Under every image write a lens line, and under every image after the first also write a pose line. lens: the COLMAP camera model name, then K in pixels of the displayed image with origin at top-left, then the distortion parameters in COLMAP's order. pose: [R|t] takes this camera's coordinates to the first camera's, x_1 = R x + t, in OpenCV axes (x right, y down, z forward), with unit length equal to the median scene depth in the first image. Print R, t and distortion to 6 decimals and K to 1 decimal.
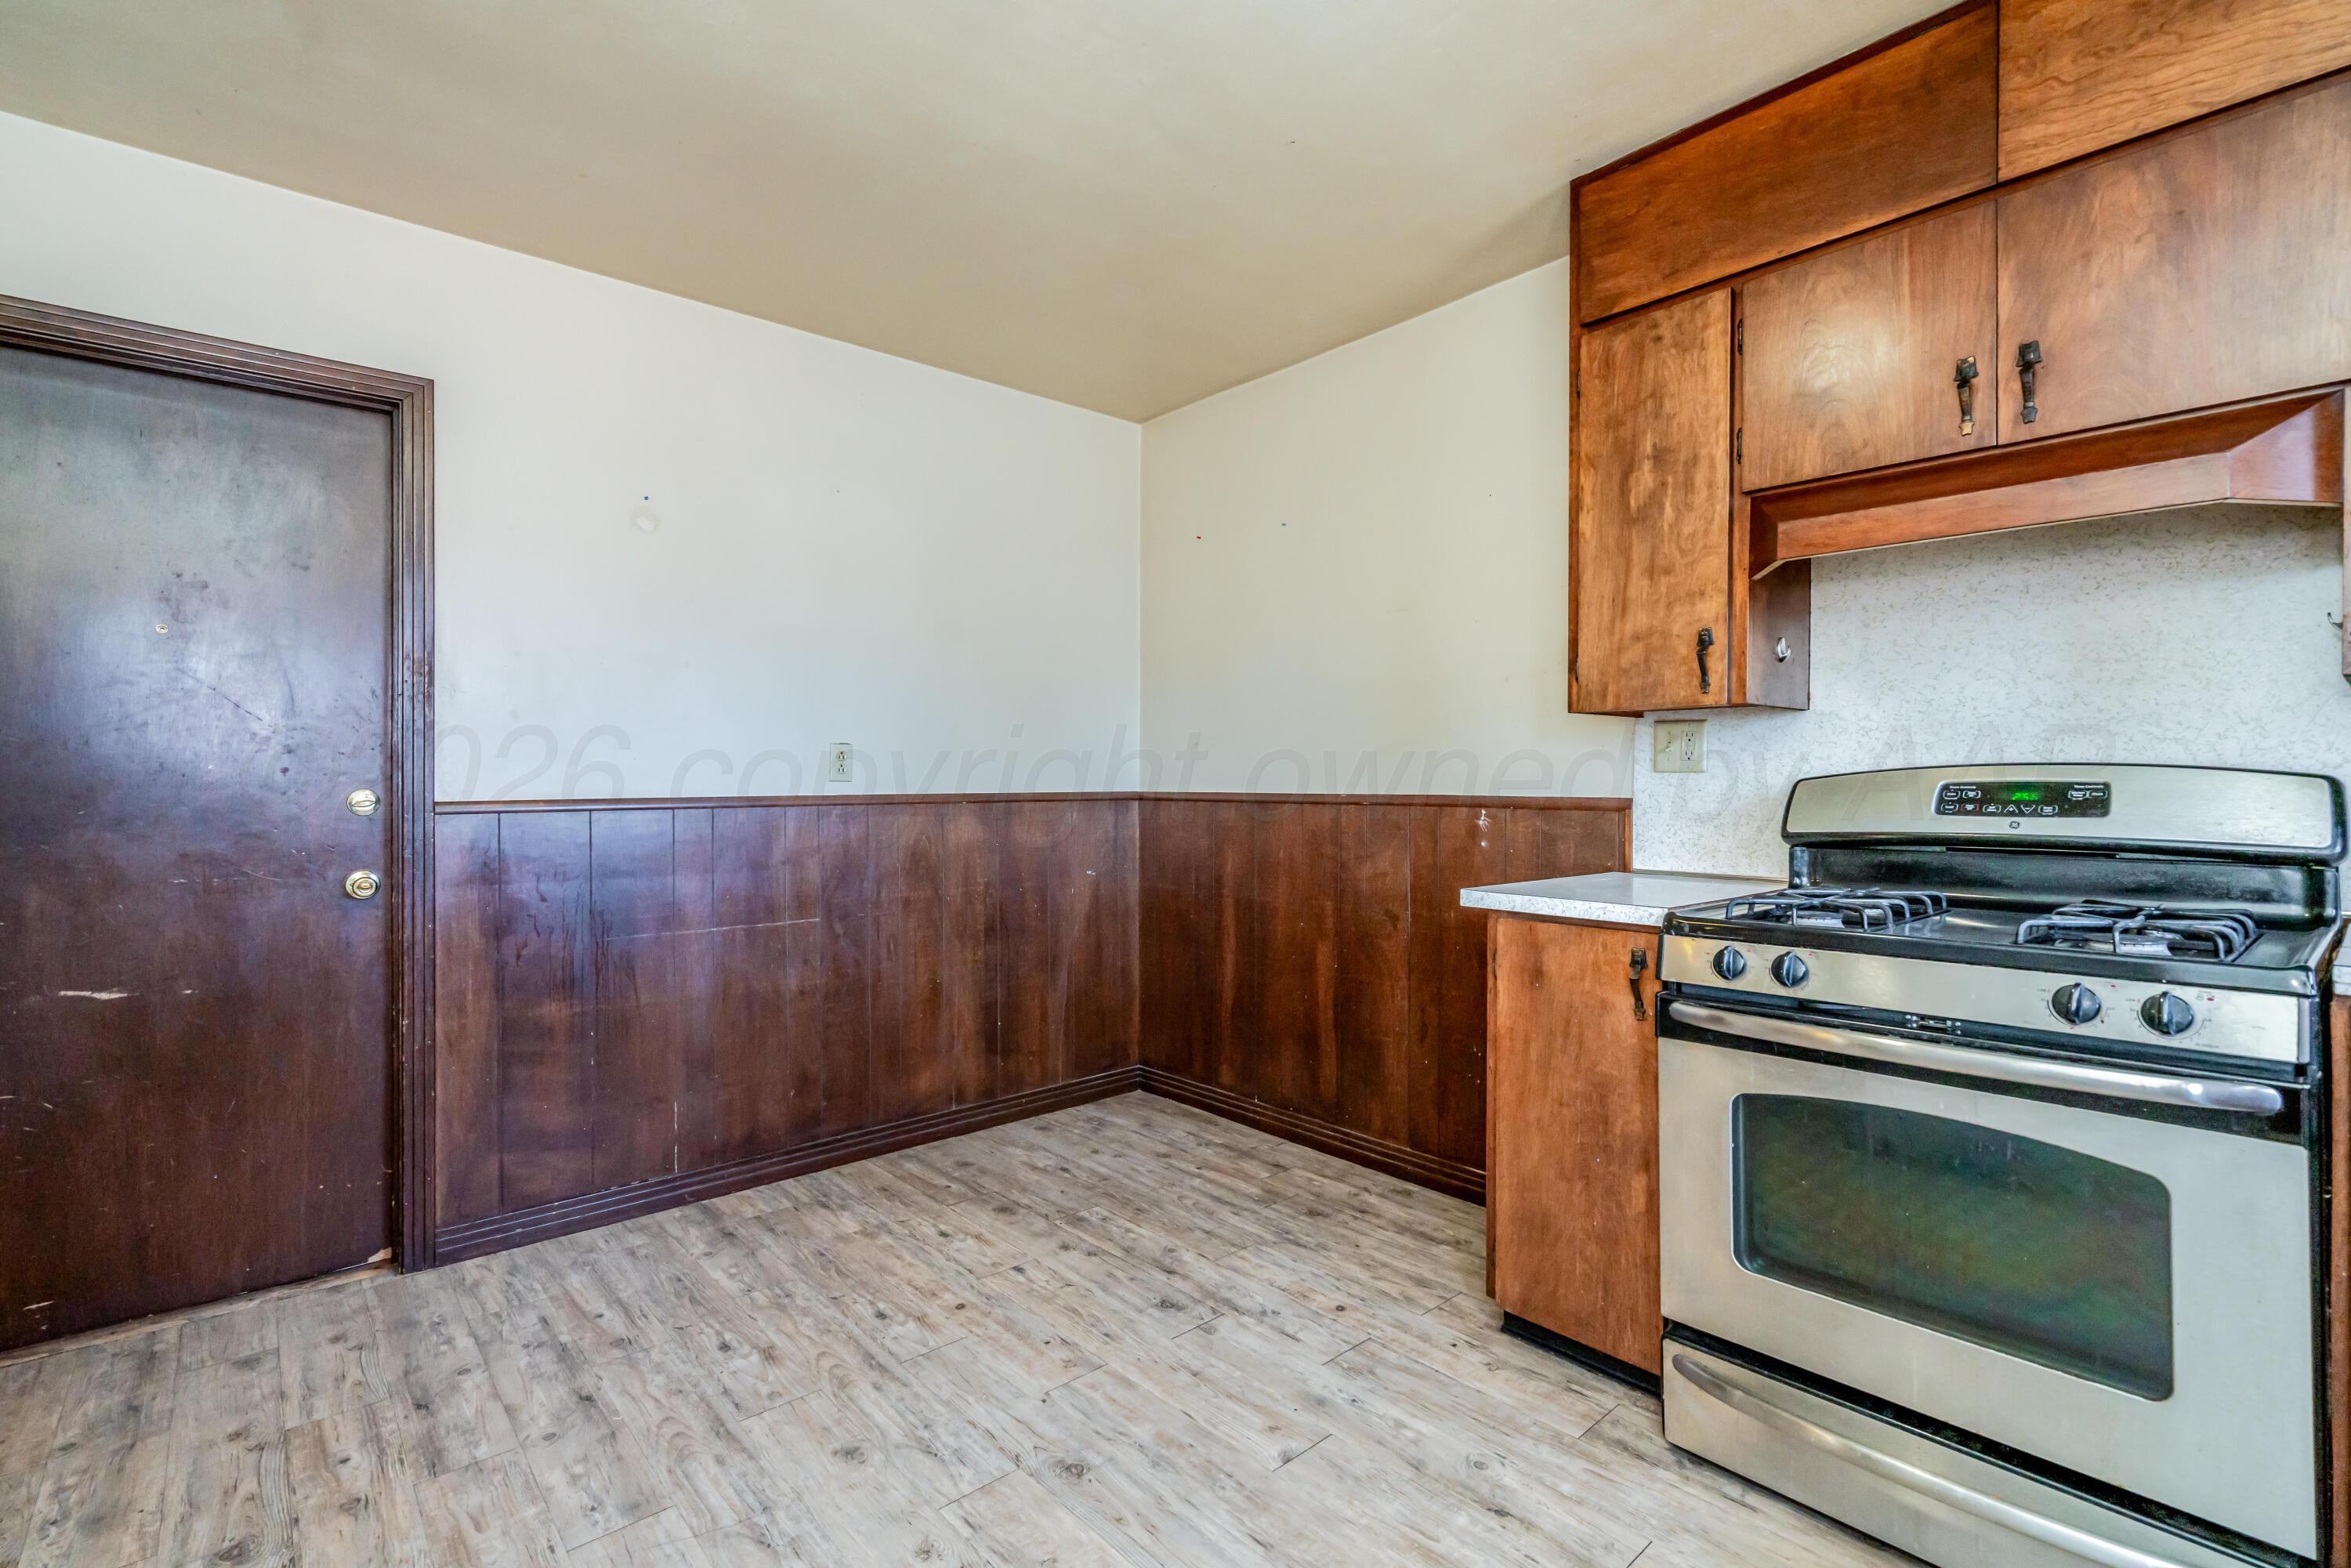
lens RADIAL K [[1078.8, 0, 1179.4], [0, 1078.8, 788.3], [0, 0, 1]] dist [-0.001278, 0.000152]
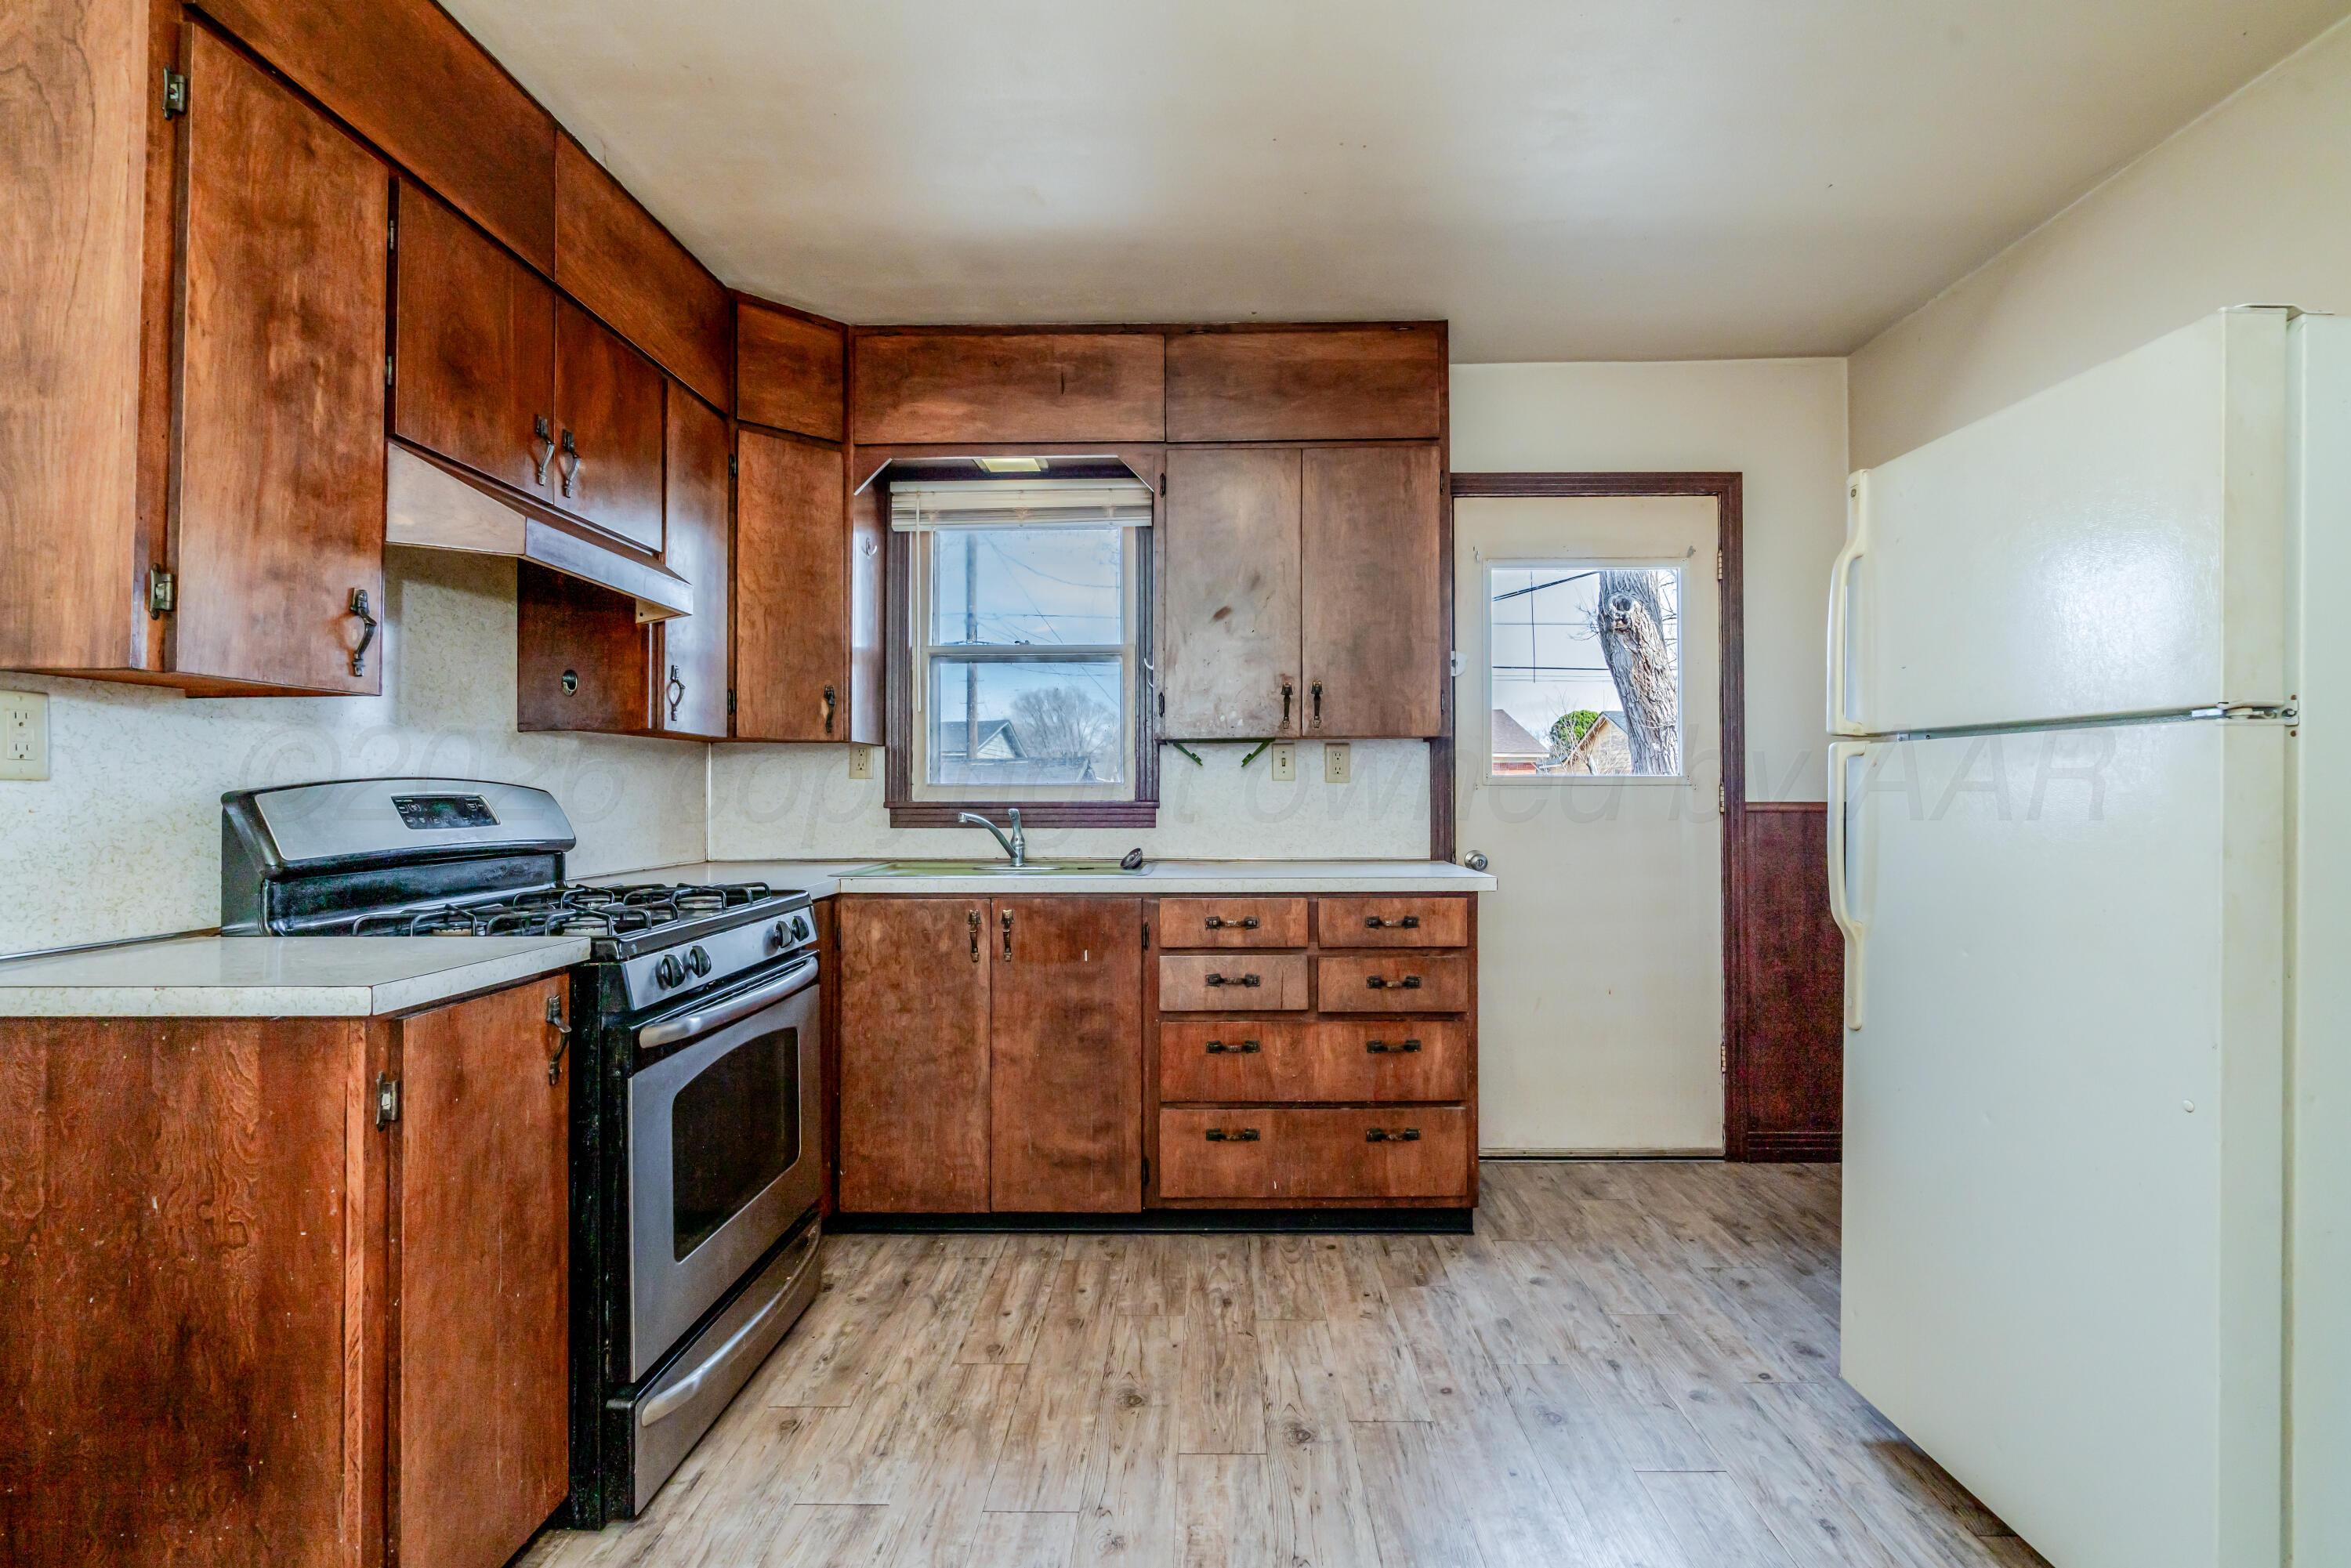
lens RADIAL K [[1078.8, 0, 1179.4], [0, 1078.8, 788.3], [0, 0, 1]] dist [-0.001278, 0.000152]
pose [[-0.724602, 0.011936, 0.689065, -0.446693], [0.014568, 0.999892, -0.002001, -0.000335], [-0.689014, 0.008589, -0.724697, 1.169438]]
